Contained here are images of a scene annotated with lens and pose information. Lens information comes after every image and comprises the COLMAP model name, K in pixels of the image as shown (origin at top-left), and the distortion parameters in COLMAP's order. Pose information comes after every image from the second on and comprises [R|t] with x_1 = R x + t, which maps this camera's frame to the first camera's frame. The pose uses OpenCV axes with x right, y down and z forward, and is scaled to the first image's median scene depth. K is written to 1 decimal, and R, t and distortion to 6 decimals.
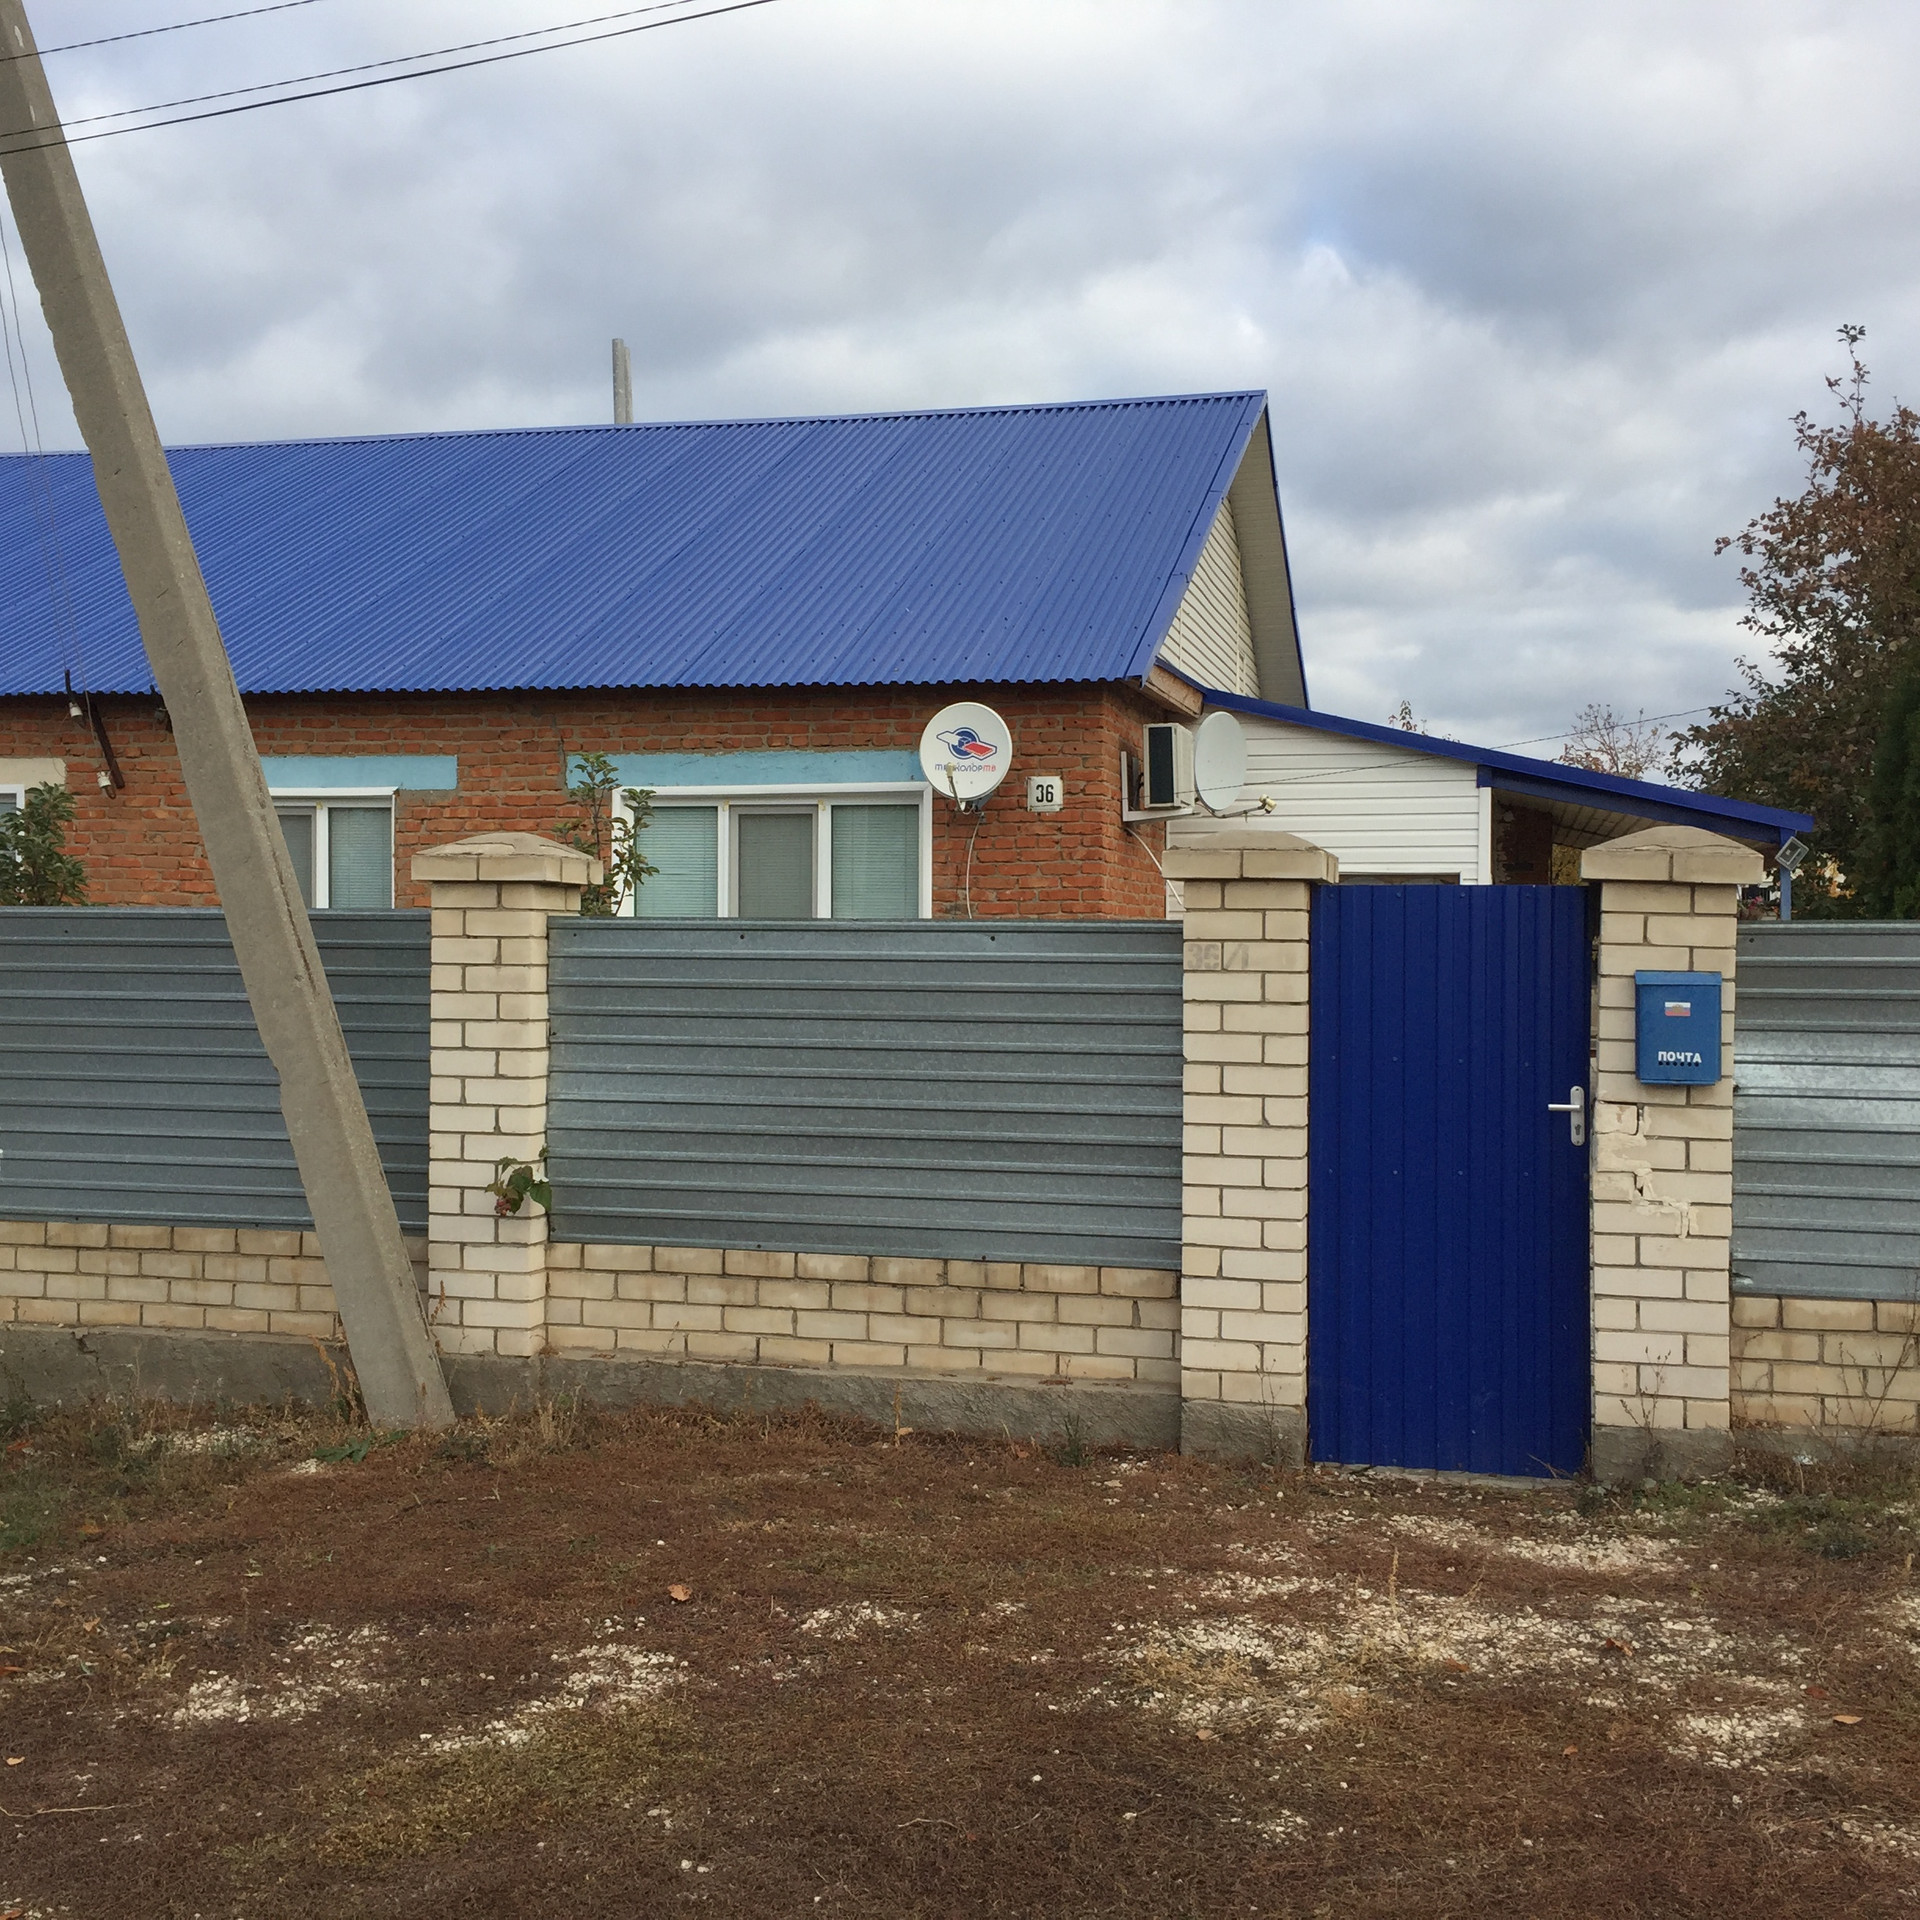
lens RADIAL K [[2098.9, 0, 965.8], [0, 2098.9, 983.7], [0, 0, 1]] dist [0.026000, -0.006373]
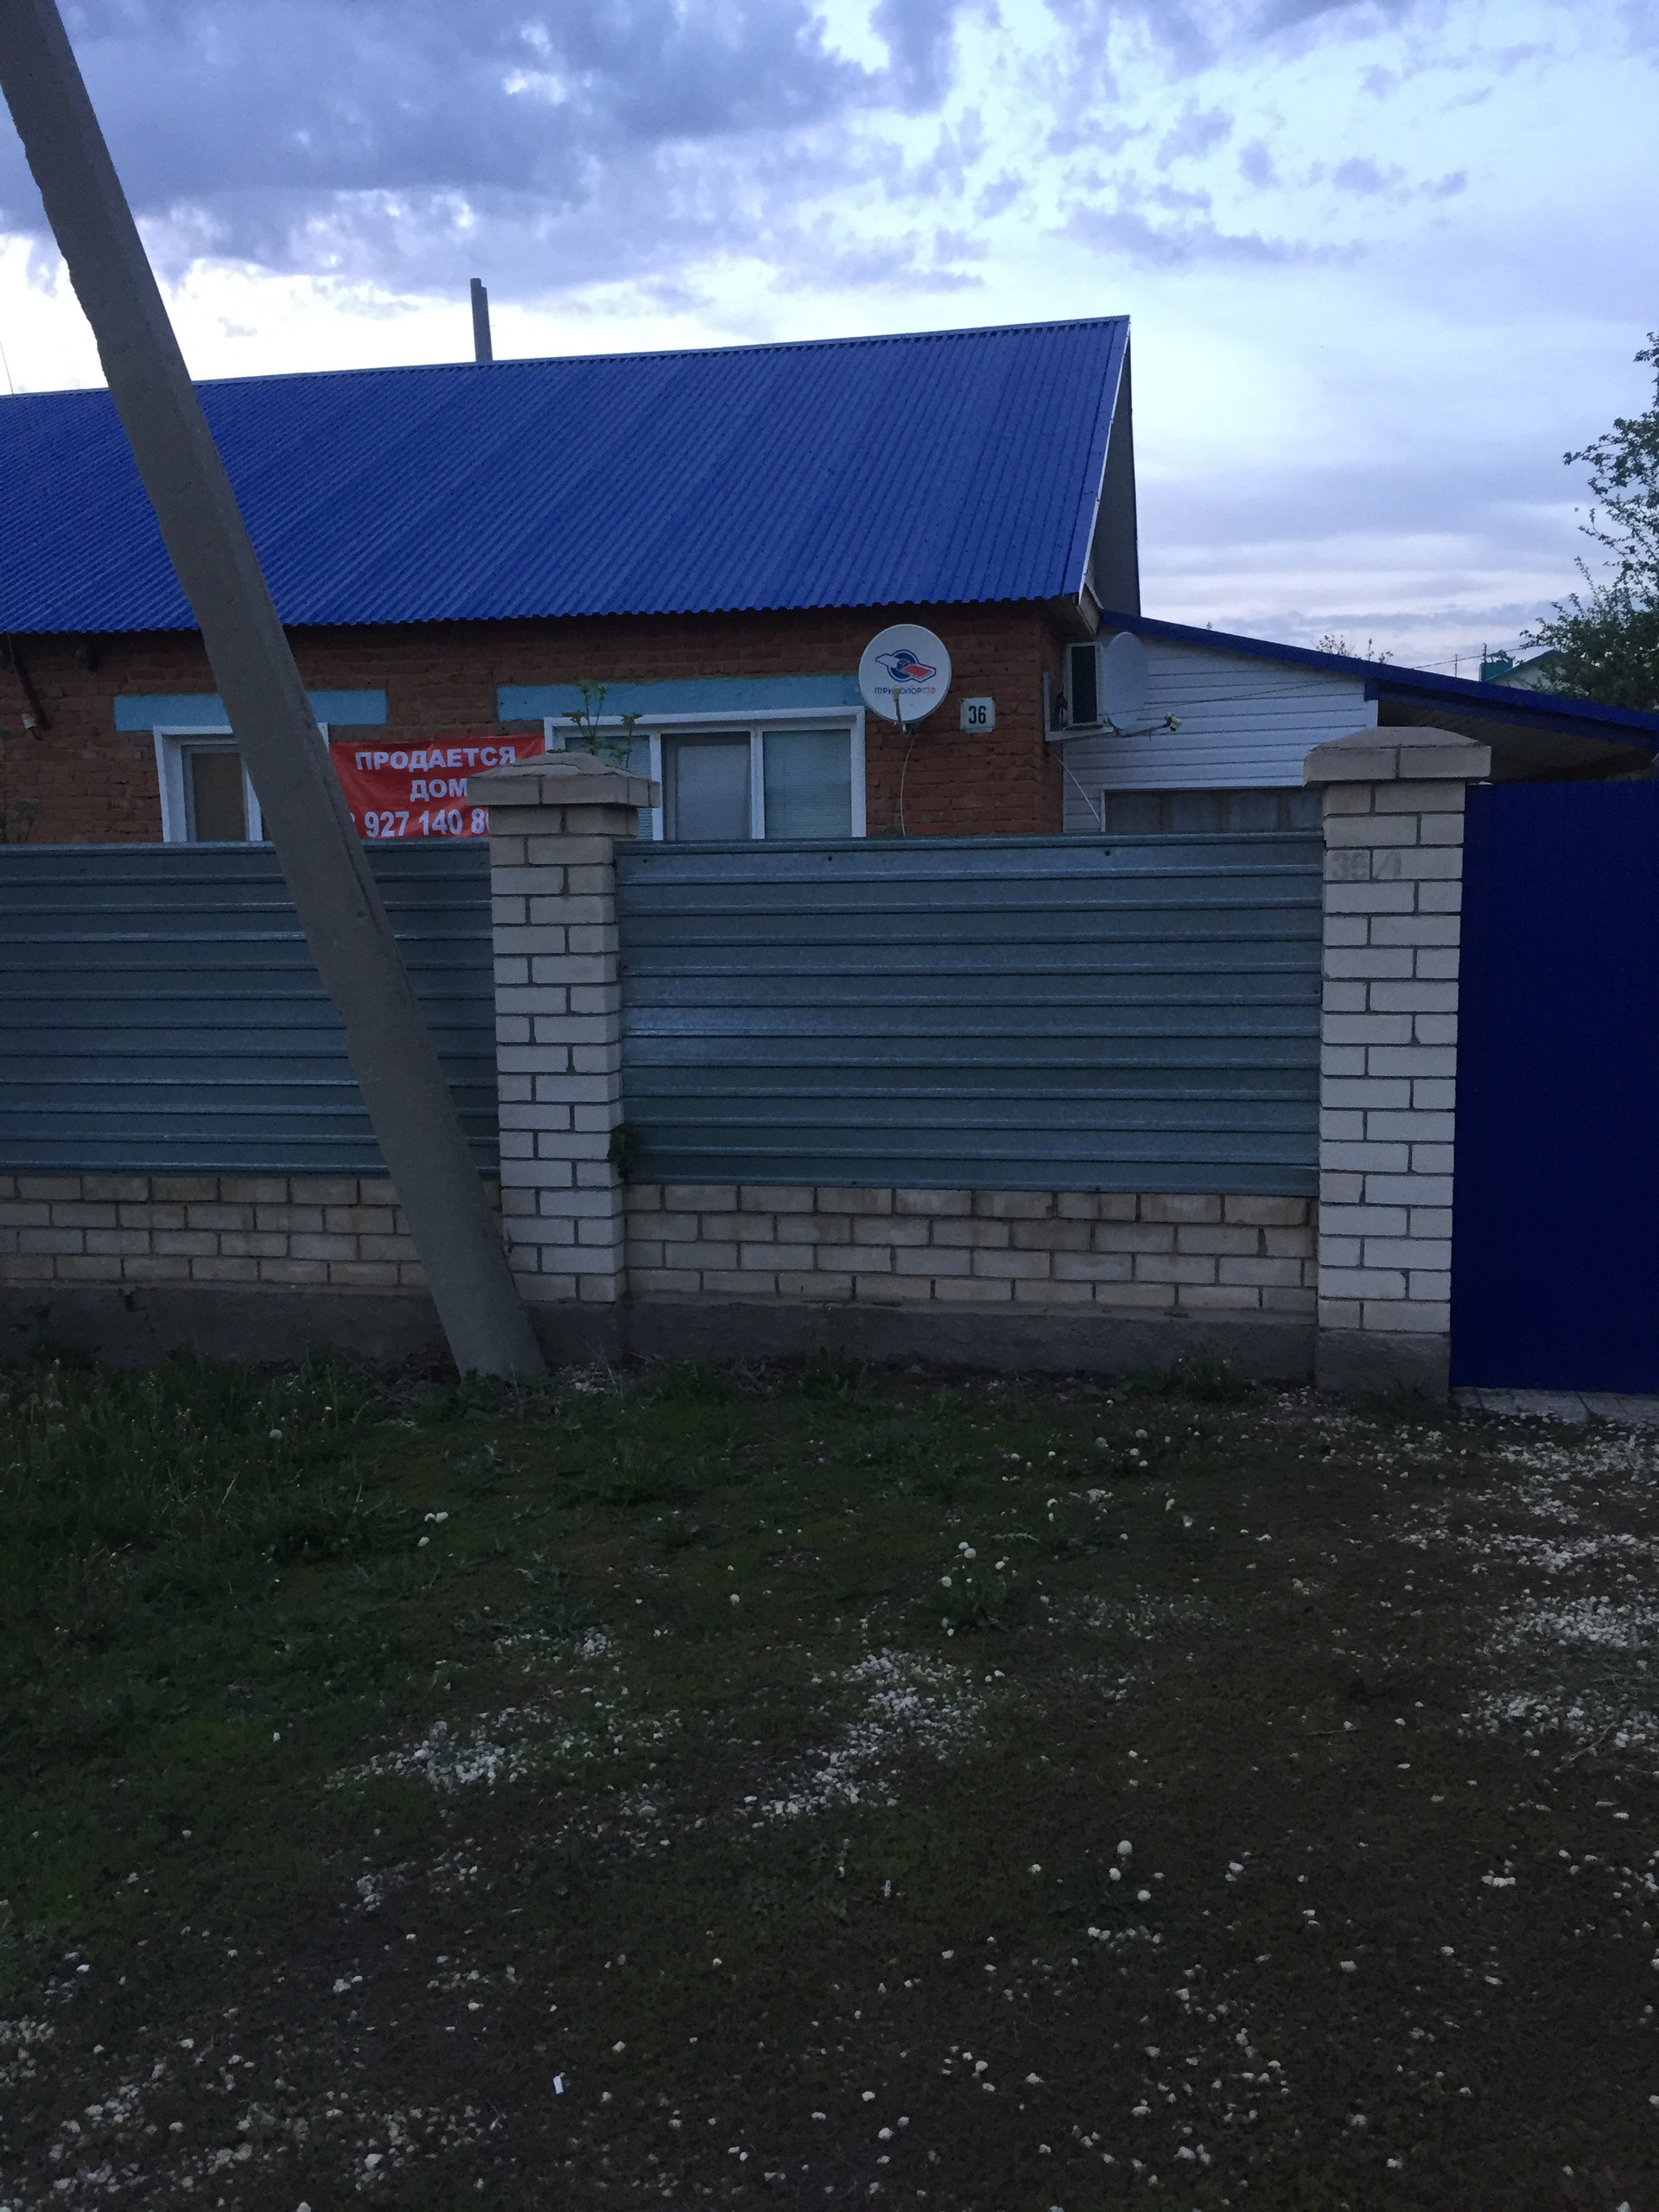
lens RADIAL K [[1857.4, 0, 829.5], [0, 1857.4, 1106.0], [0, 0, 1]] dist [0.048544, -0.061916]
pose [[0.998748, -0.029736, 0.040237, -0.140434], [0.025258, 0.993877, 0.107562, -0.001654], [-0.043189, -0.106411, 0.993384, 0.157026]]
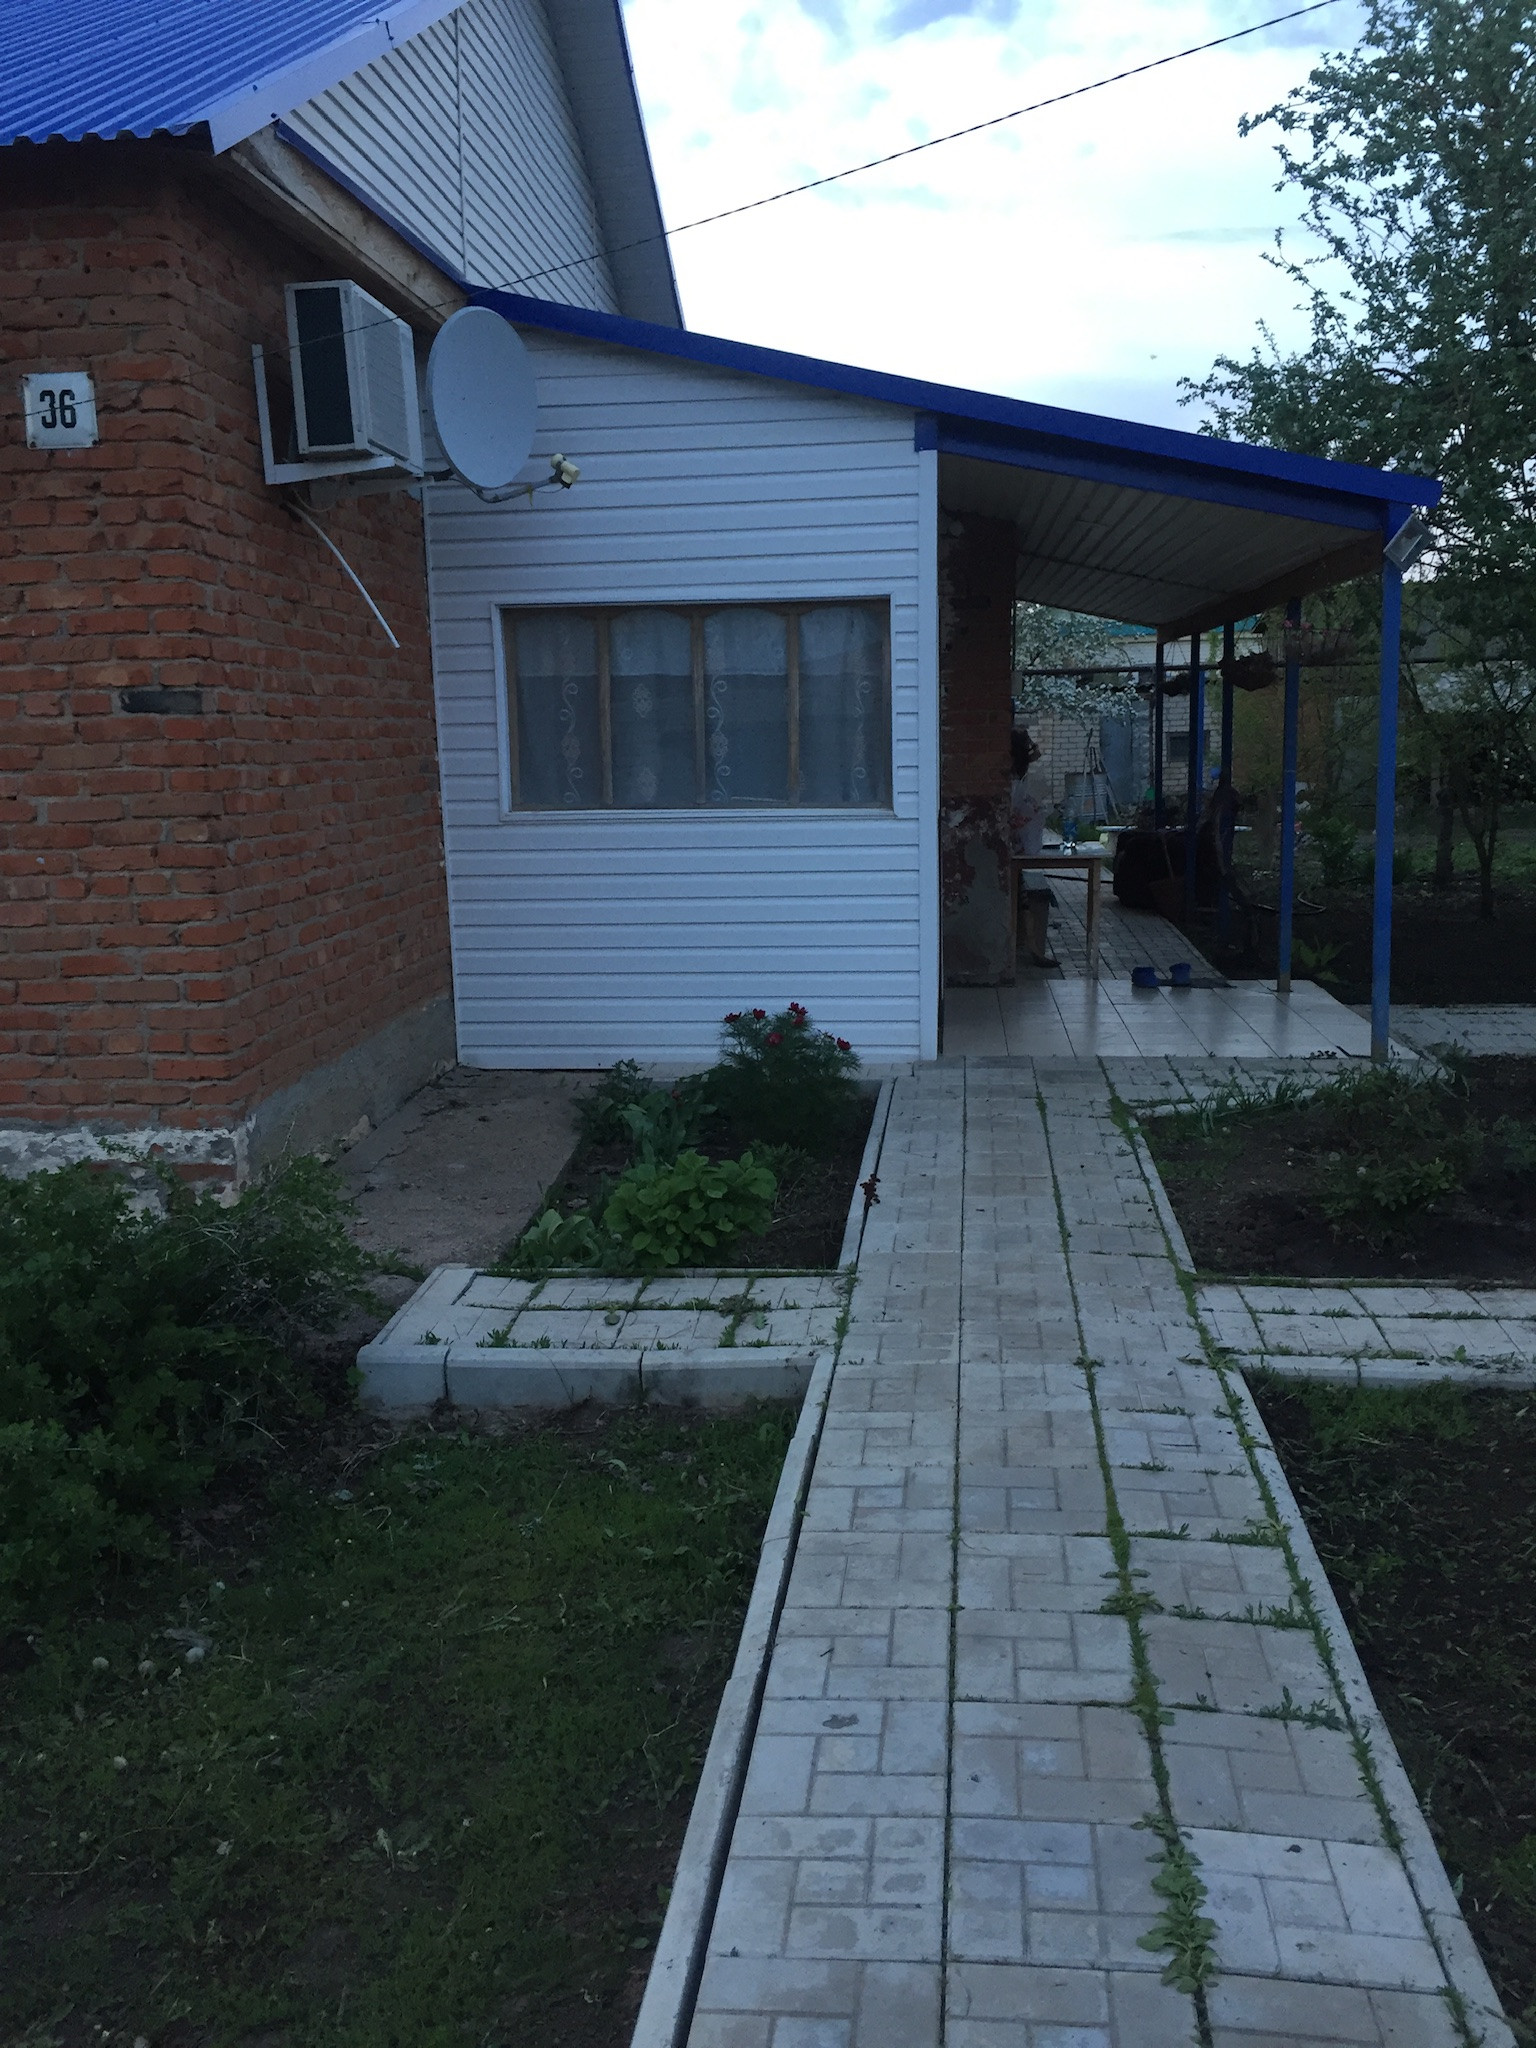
lens RADIAL K [[1776.3, 0, 768.0], [0, 1776.3, 1024.0], [0, 0, 1]] dist [0.115599, -0.169853]
pose [[0.987377, -0.053405, 0.149115, 0.240231], [0.032437, 0.989668, 0.139661, -0.005521], [-0.155033, -0.133061, 0.978907, 1.007068]]
